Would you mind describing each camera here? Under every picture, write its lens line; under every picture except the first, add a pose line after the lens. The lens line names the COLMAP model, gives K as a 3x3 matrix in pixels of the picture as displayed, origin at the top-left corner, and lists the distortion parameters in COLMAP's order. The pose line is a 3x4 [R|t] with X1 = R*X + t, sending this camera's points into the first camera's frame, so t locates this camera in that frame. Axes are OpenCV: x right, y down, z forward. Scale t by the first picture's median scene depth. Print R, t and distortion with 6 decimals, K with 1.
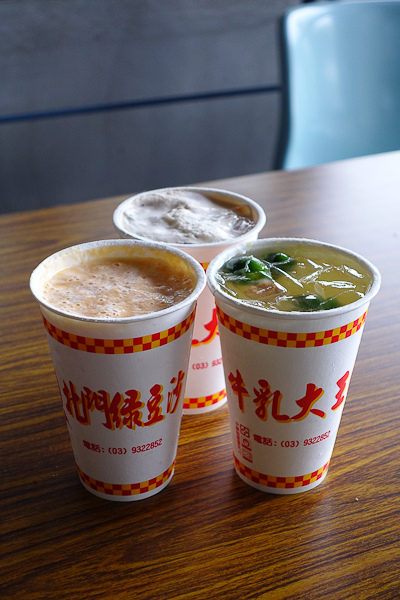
lens RADIAL K [[1018.1, 0, 198.7], [0, 1018.1, 300.0], [0, 0, 1]] dist [-0.128023, 0.000000]
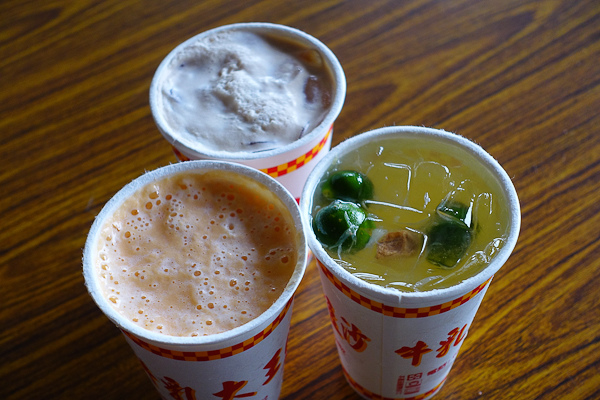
lens RADIAL K [[1018.1, 0, 302.1], [0, 1018.1, 199.6], [0, 0, 1]] dist [-0.128023, 0.000000]
pose [[0.987552, -0.141478, 0.068736, -0.032932], [0.103125, 0.912342, 0.396230, -0.302418], [-0.118769, -0.384209, 0.915575, 0.245664]]
